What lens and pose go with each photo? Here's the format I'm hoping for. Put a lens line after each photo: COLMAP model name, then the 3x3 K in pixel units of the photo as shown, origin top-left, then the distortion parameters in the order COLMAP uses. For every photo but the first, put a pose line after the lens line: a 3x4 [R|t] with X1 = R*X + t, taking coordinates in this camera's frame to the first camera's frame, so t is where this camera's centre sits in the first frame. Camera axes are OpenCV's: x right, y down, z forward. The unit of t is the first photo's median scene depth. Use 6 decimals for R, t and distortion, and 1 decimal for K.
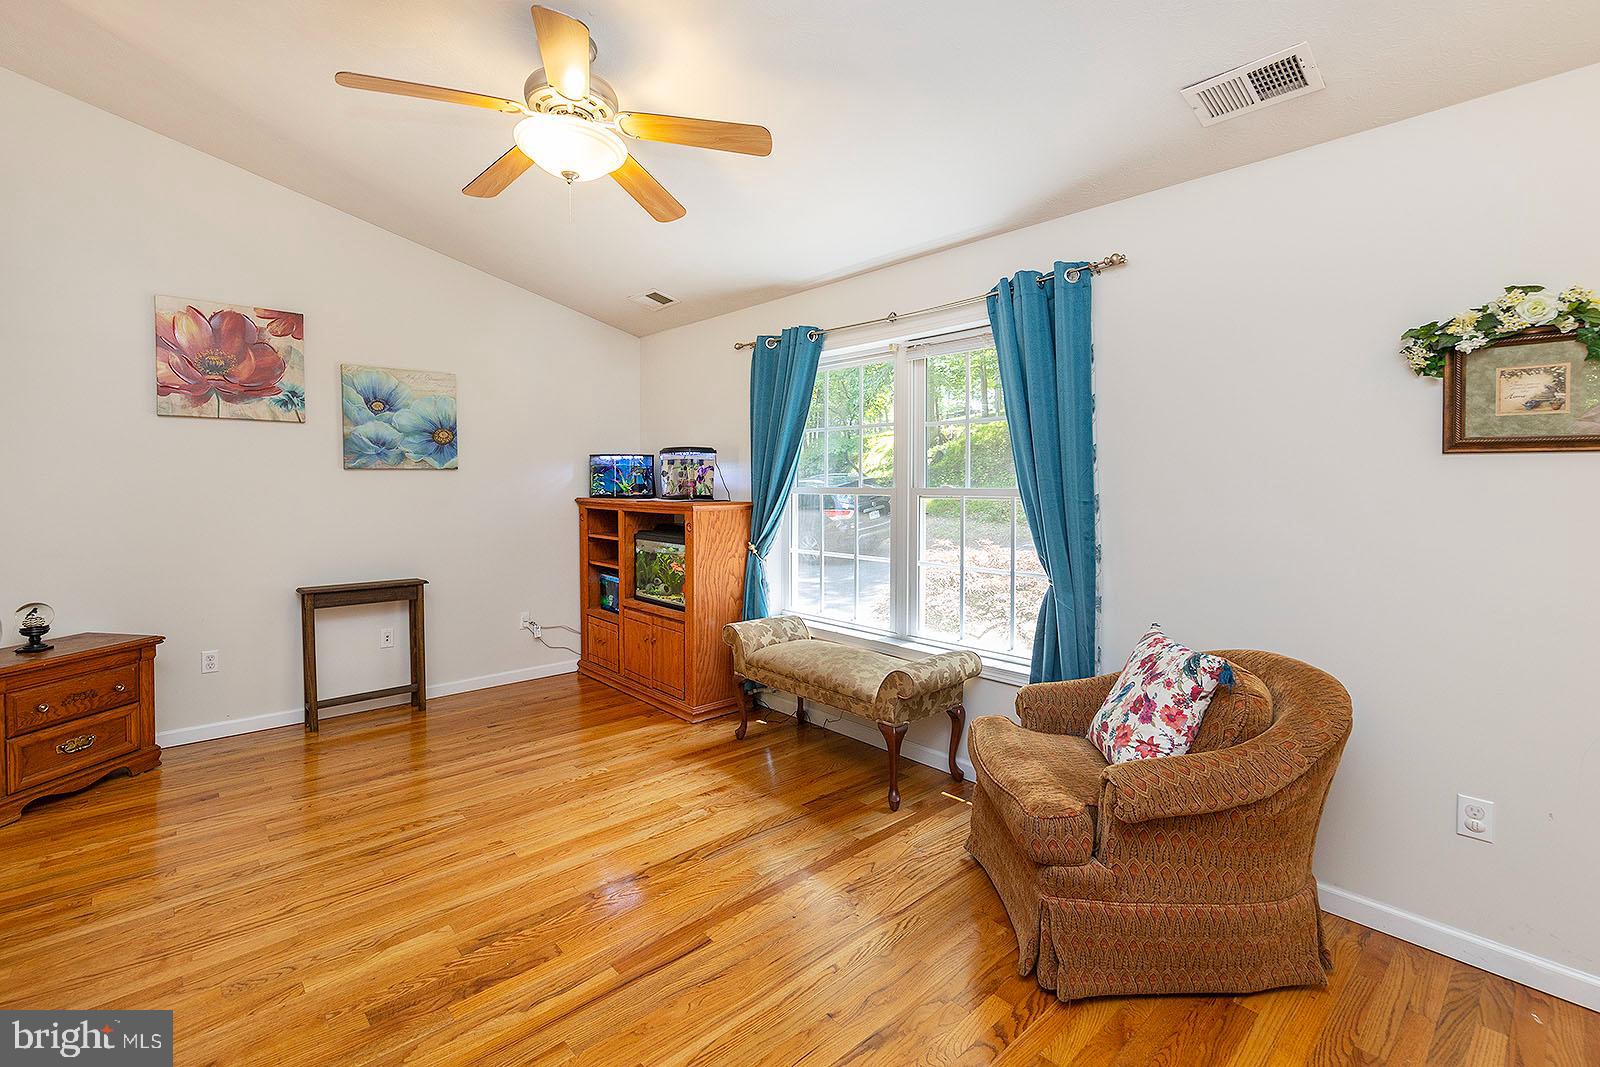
lens RADIAL K [[701.2, 0, 827.2], [0, 701.2, 479.6], [0, 0, 1]] dist [-0.000376, 0.000023]
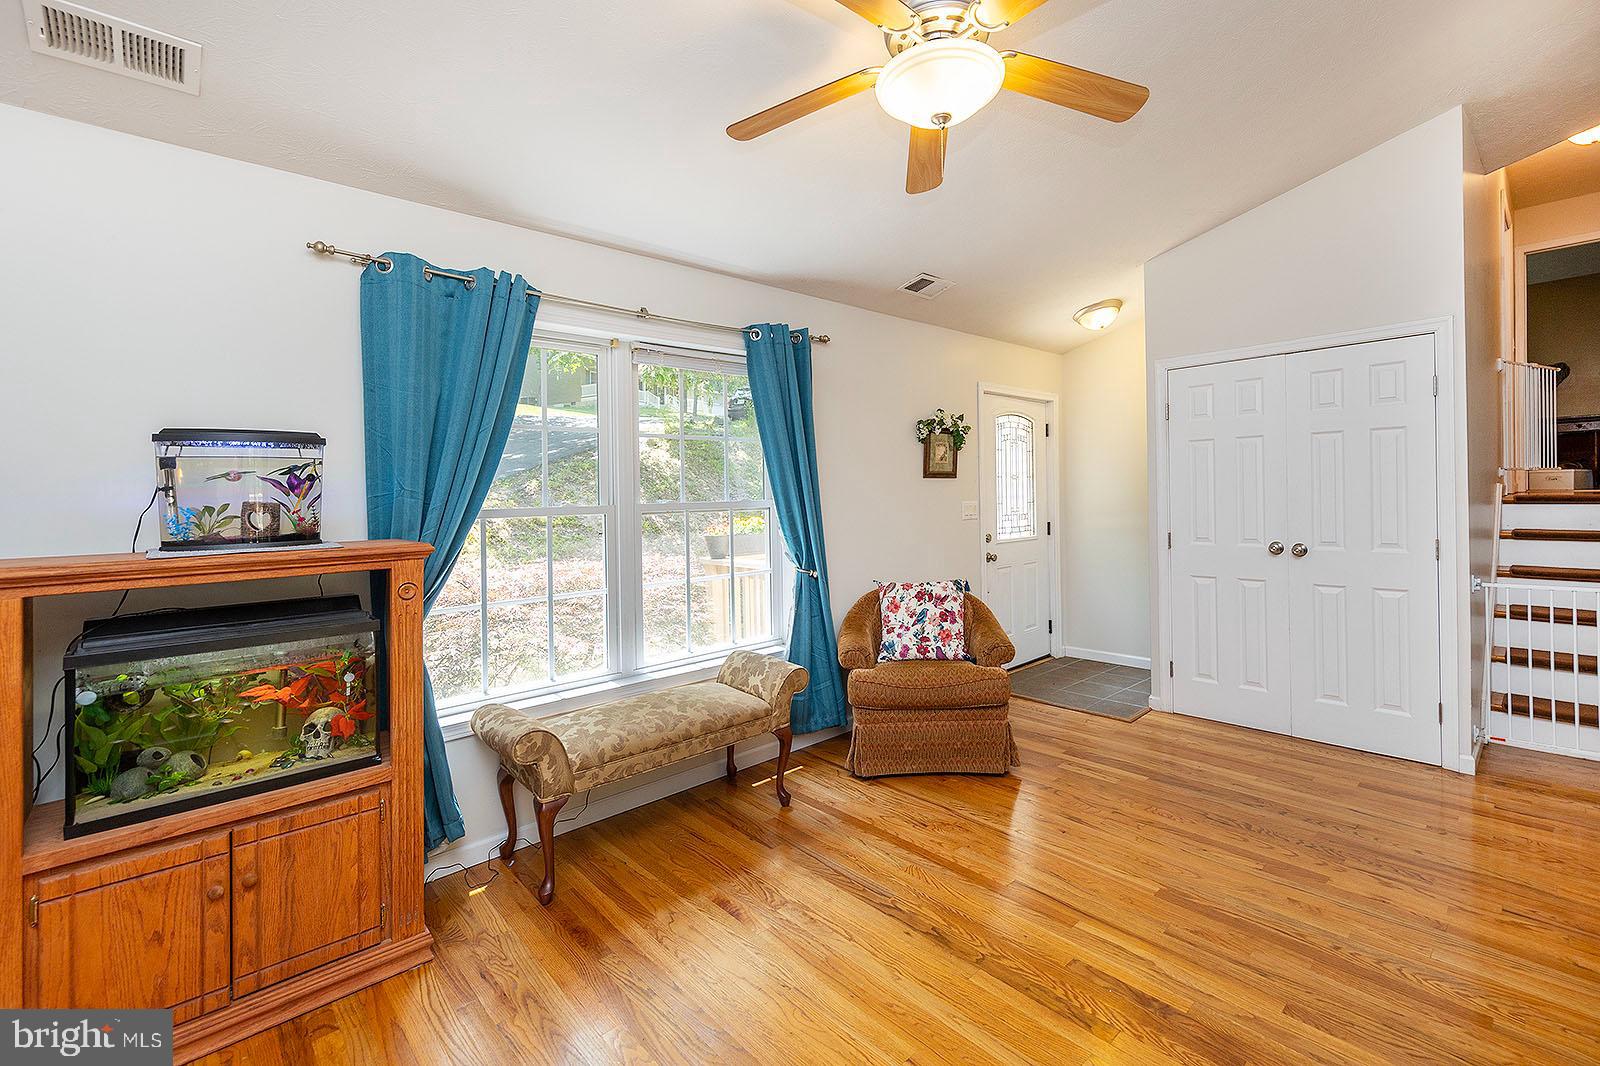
lens RADIAL K [[701.2, 0, 827.2], [0, 701.2, 479.1], [0, 0, 1]] dist [-0.000376, 0.000023]
pose [[0.015168, 0.015022, 0.999772, -0.781022], [0.018722, 0.999708, -0.015305, -0.001801], [-0.999710, 0.018950, 0.014883, 0.741158]]
